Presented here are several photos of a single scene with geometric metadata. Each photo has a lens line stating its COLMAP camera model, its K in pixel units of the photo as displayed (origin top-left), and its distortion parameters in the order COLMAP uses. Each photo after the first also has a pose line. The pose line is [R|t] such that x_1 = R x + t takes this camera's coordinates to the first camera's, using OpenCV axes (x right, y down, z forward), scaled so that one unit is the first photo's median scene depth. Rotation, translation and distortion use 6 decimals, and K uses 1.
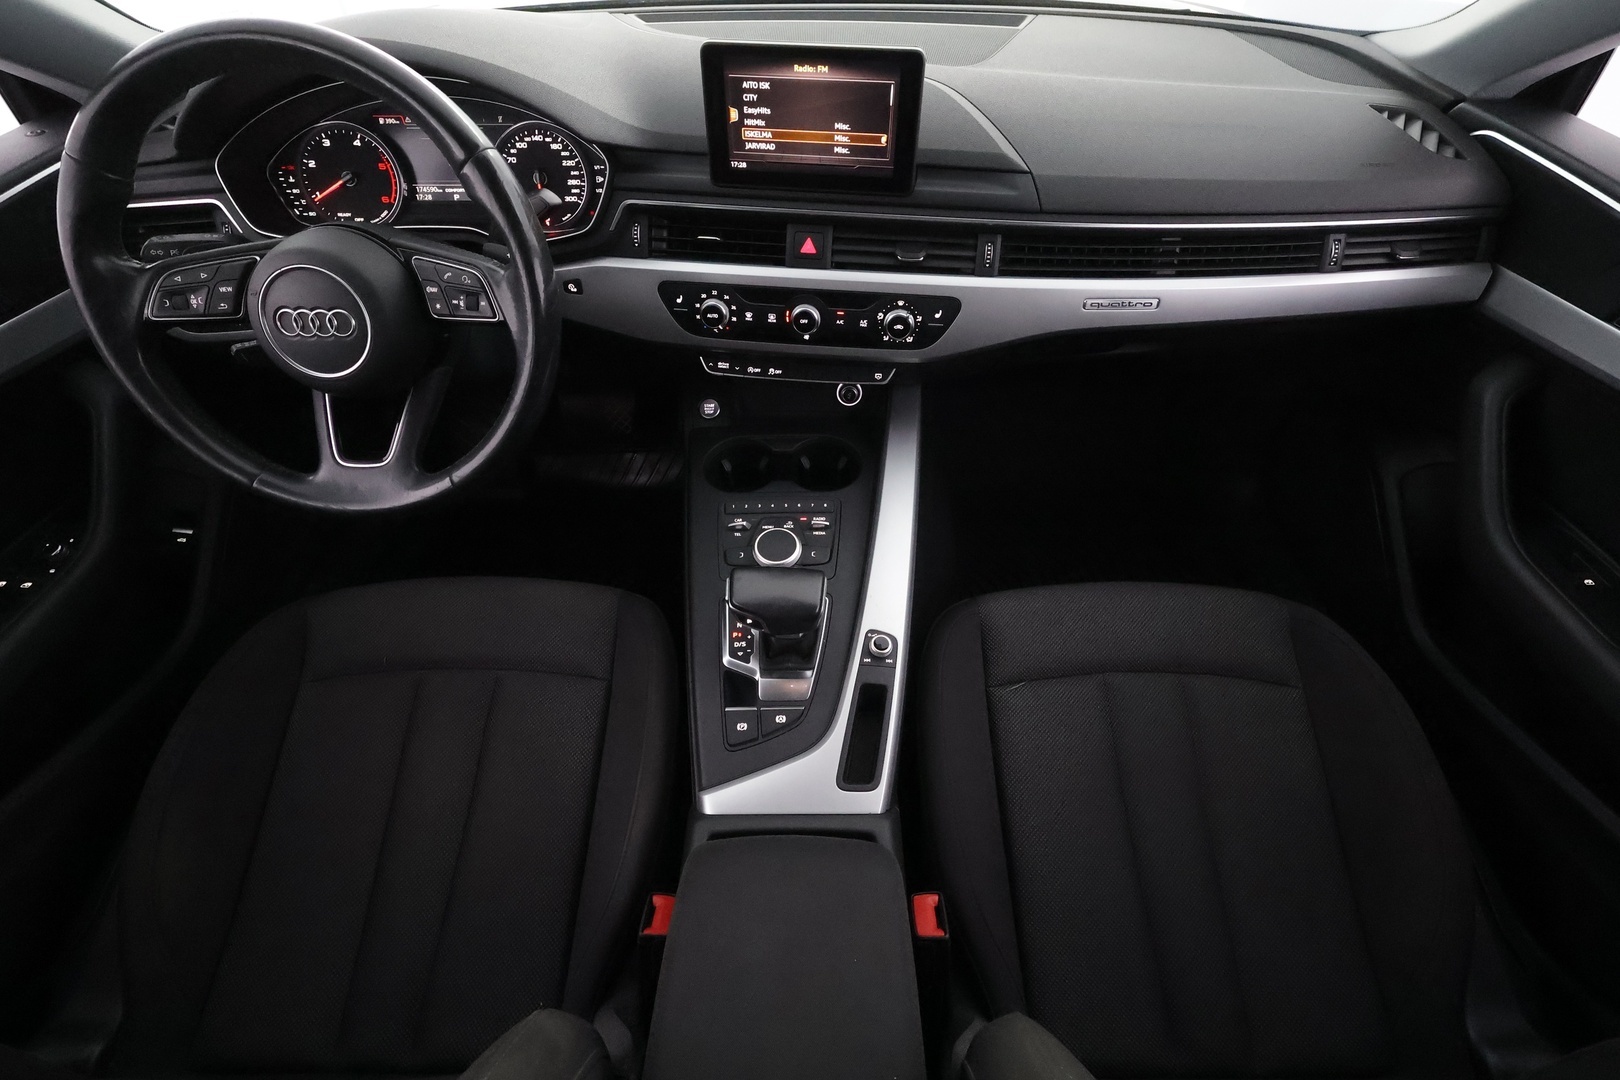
lens RADIAL K [[743.3, 0, 816.3], [0, 743.3, 542.4], [0, 0, 1]] dist [0.001232, 0.000098]
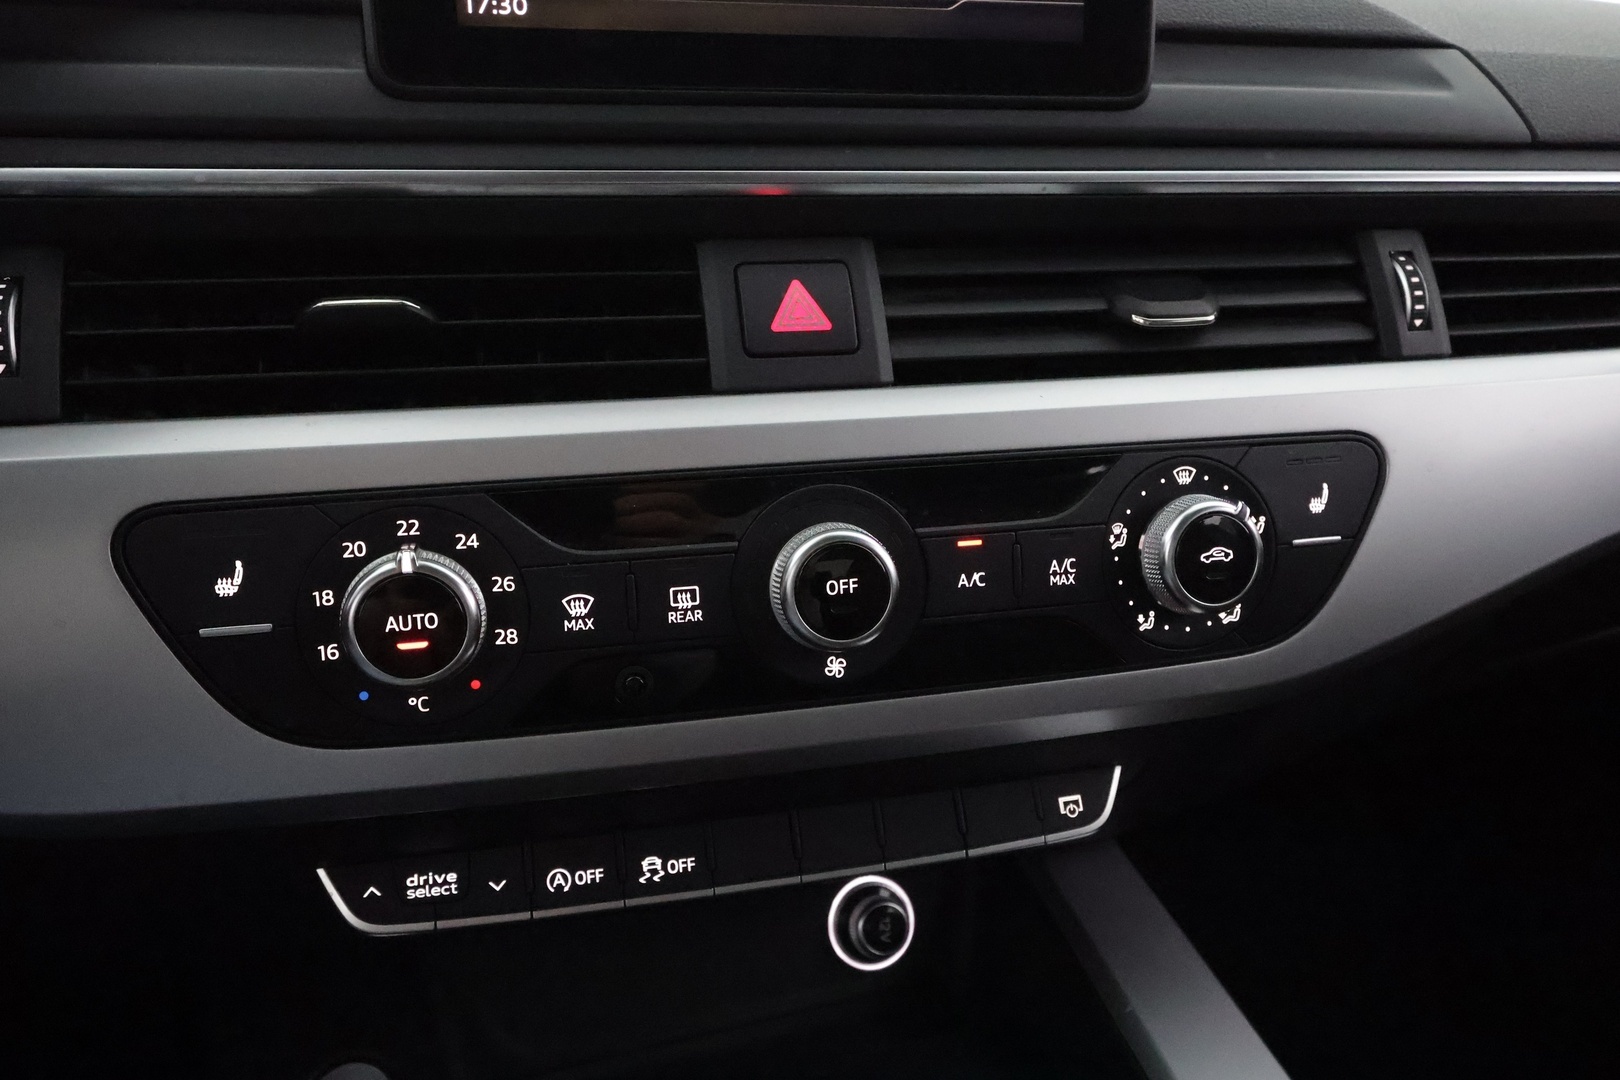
lens RADIAL K [[1271.2, 0, 815.3], [0, 1271.2, 543.1], [0, 0, 1]] dist [0.003210, -0.004433]
pose [[0.934569, -0.100774, 0.341212, -0.153232], [0.261470, 0.844928, -0.466616, -0.129547], [-0.241277, 0.525301, 0.815993, 0.674255]]
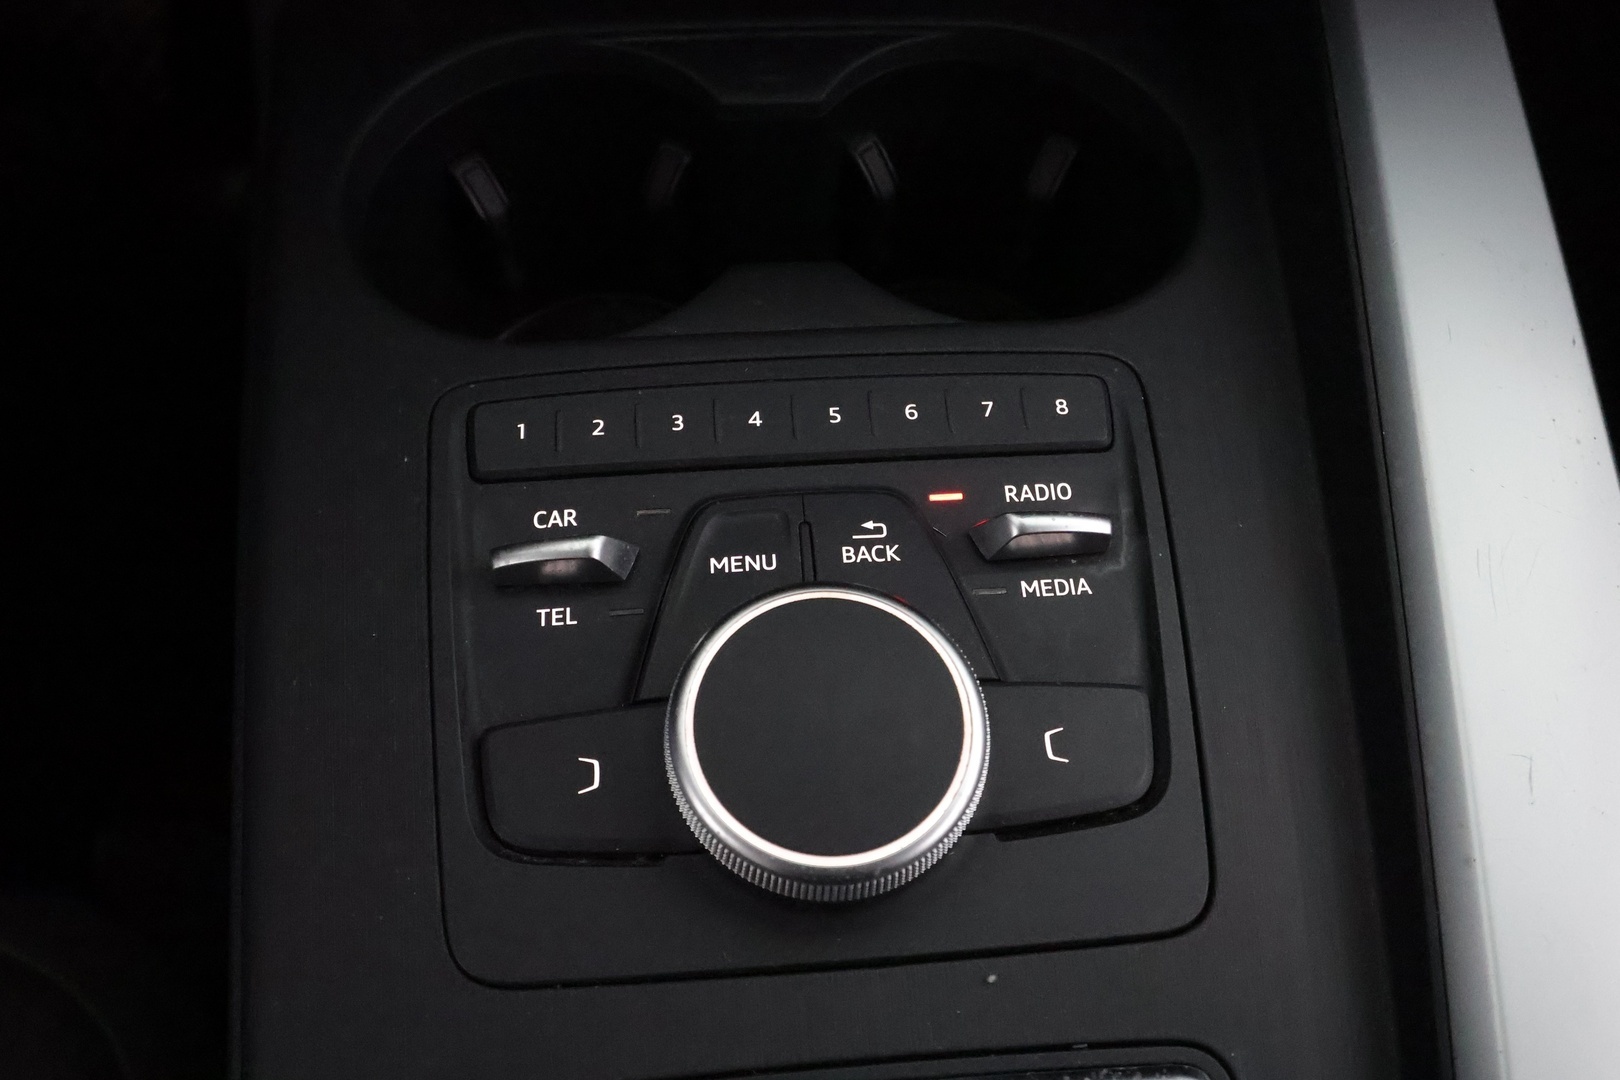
lens RADIAL K [[1271.2, 0, 810.7], [0, 1271.2, 538.2], [0, 0, 1]] dist [0.003210, -0.004433]
pose [[0.995916, -0.044069, 0.078799, -0.076340], [0.031849, 0.988158, 0.150097, -0.071679], [-0.084480, -0.146974, 0.985526, 0.771794]]
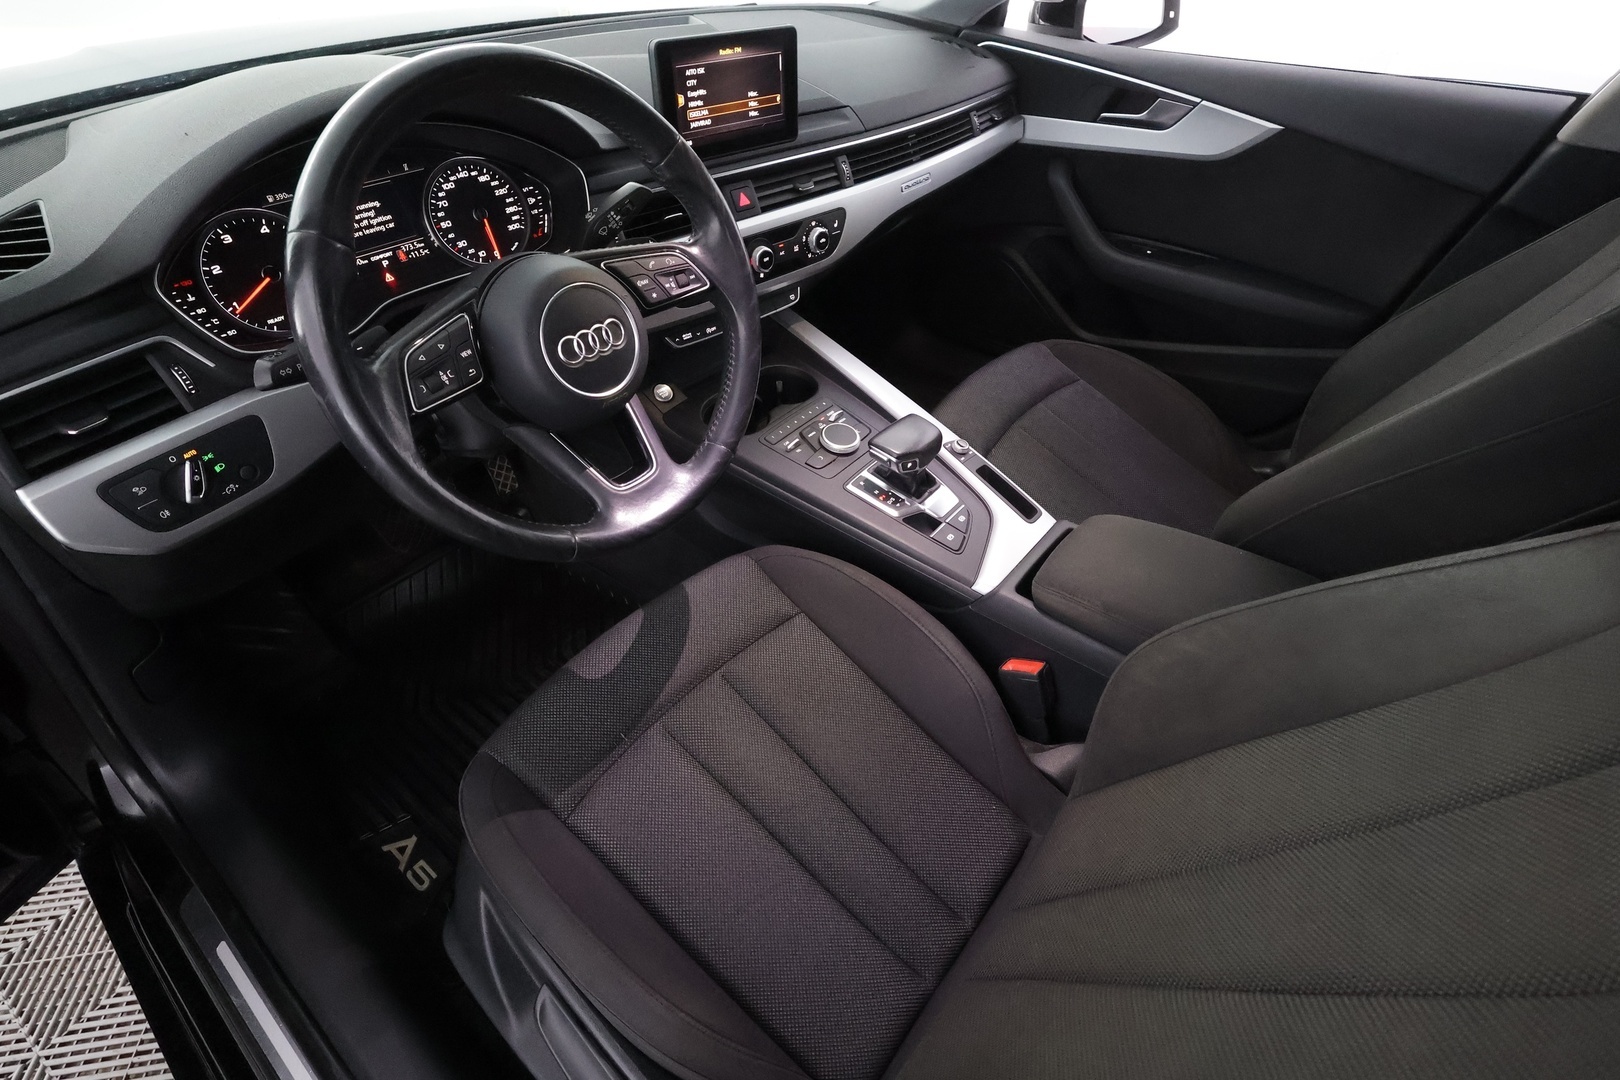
lens RADIAL K [[769.1, 0, 814.5], [0, 769.1, 543.6], [0, 0, 1]] dist [-0.003128, 0.001224]
pose [[0.635931, -0.502866, 0.585420, -0.915008], [0.535207, 0.833879, 0.134903, -0.040853], [-0.556008, 0.227532, 0.799428, 0.069728]]
